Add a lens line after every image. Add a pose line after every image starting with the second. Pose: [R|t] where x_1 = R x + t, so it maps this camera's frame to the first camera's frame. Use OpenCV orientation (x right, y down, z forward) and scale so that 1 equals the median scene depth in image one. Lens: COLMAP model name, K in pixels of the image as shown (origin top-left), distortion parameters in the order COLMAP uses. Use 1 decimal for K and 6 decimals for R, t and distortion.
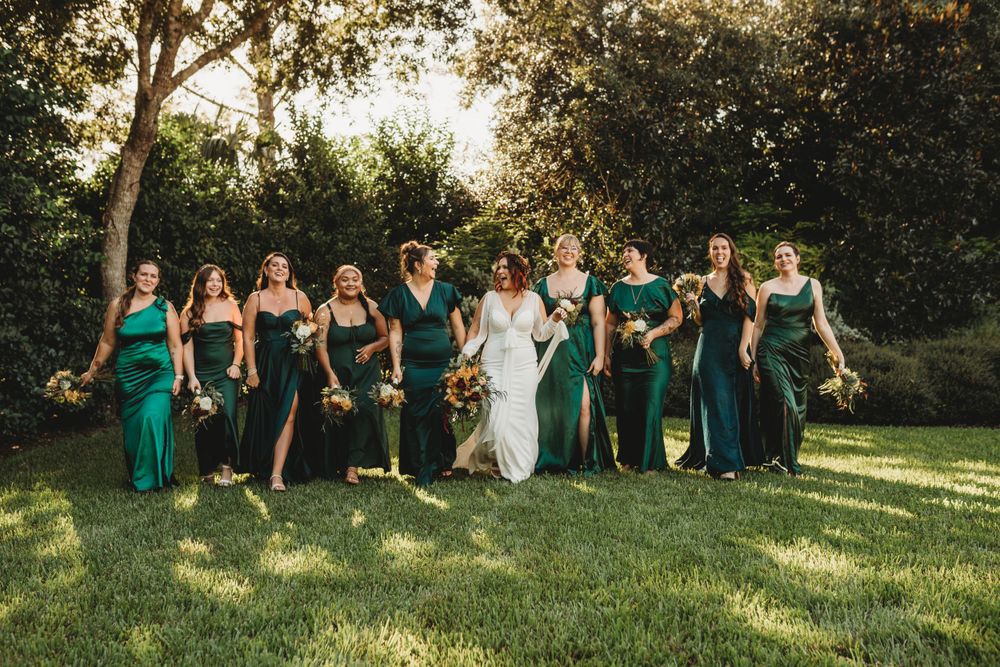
lens RADIAL K [[949.4, 0, 500.0], [0, 949.4, 333.5], [0, 0, 1]] dist [-0.003048, 0.008291]
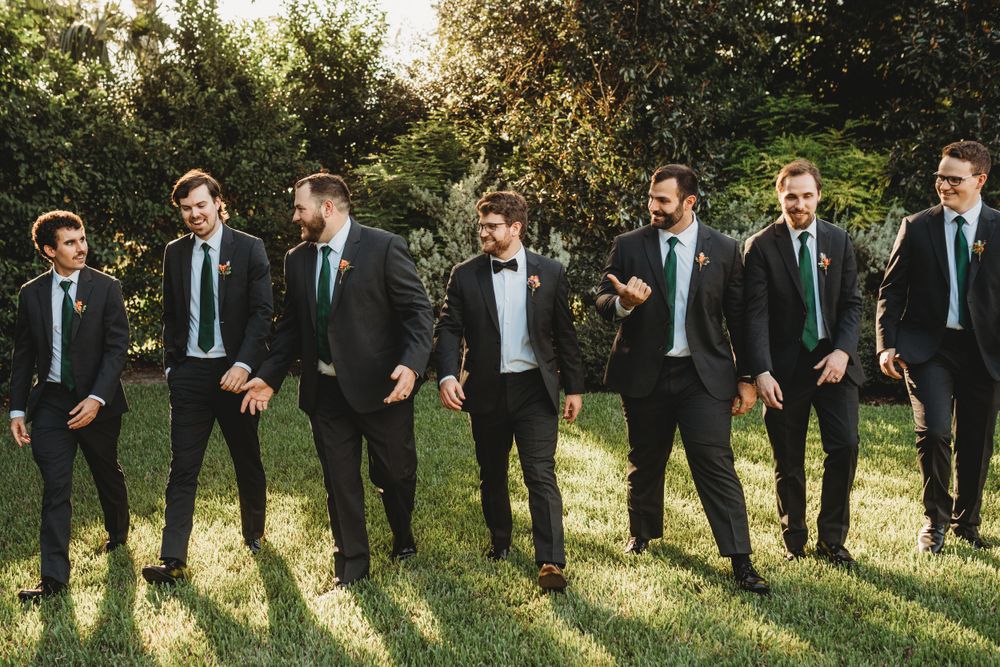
lens RADIAL K [[1040.5, 0, 444.7], [0, 1040.5, 335.7], [0, 0, 1]] dist [-0.015676, 0.034650]
pose [[0.999608, -0.024776, 0.013055, -0.023687], [0.023527, 0.995806, 0.088413, -0.027054], [-0.015190, -0.088071, 0.995998, 0.165164]]
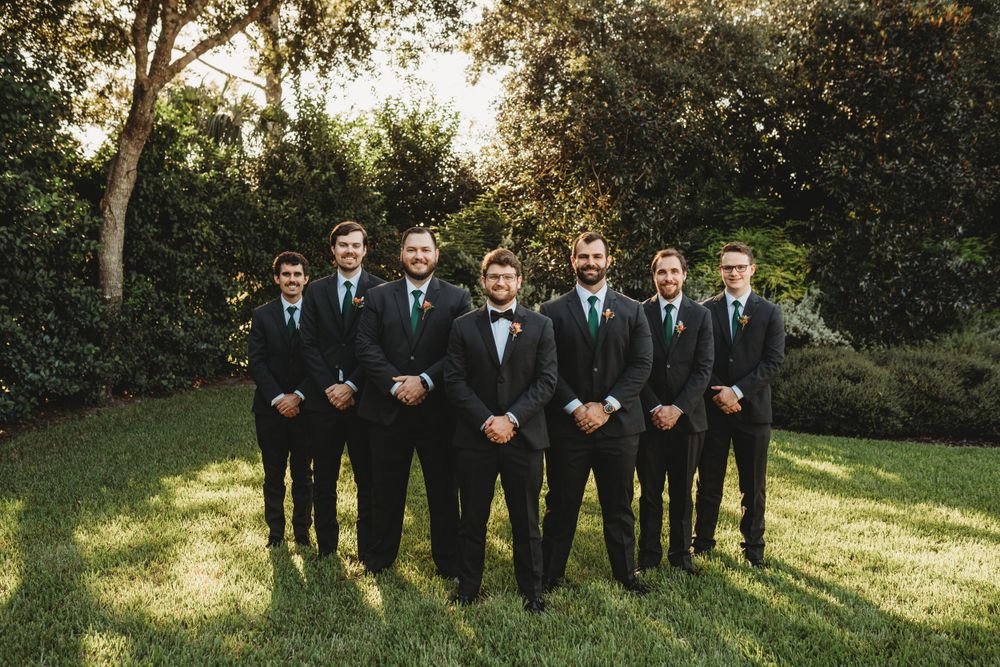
lens RADIAL K [[947.0, 0, 500.0], [0, 947.0, 333.5], [0, 0, 1]] dist [0.006524, -0.011319]
pose [[0.999297, 0.033043, -0.017737, 0.029405], [-0.032134, 0.998266, 0.049311, -0.037537], [0.019336, -0.048707, 0.998626, -0.017654]]
